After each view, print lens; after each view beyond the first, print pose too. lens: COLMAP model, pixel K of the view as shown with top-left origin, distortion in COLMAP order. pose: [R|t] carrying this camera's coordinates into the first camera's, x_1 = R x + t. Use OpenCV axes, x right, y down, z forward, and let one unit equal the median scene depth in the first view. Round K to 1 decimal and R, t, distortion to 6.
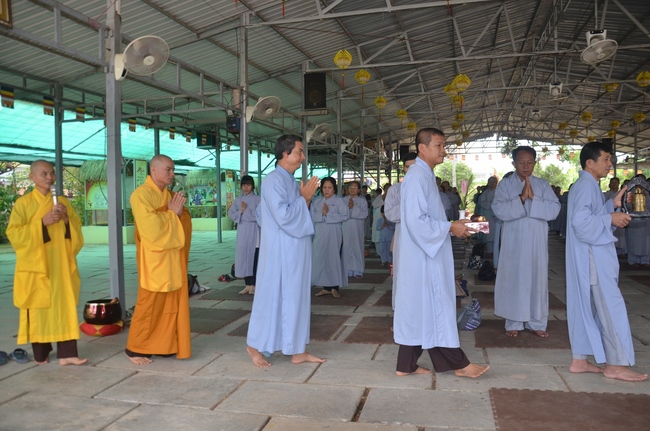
lens RADIAL K [[511.7, 0, 325.5], [0, 511.7, 218.0], [0, 0, 1]] dist [-0.152789, 0.119008]
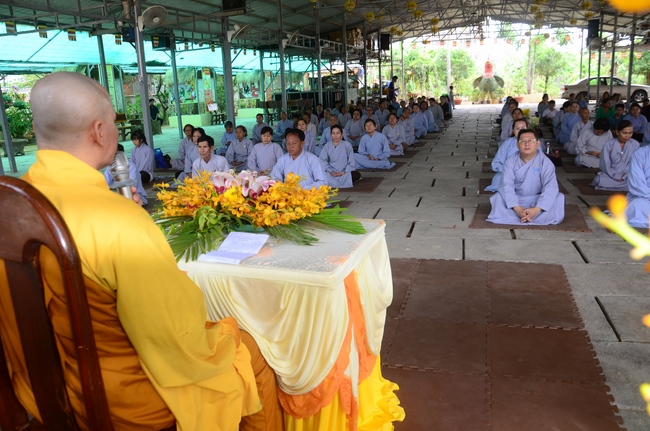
lens RADIAL K [[511.7, 0, 323.6], [0, 511.7, 218.1], [0, 0, 1]] dist [-0.152789, 0.119008]
pose [[0.997075, -0.016240, -0.074690, 0.172255], [0.031646, 0.977192, 0.209987, -0.002159], [0.069576, -0.211736, 0.974847, -0.059728]]
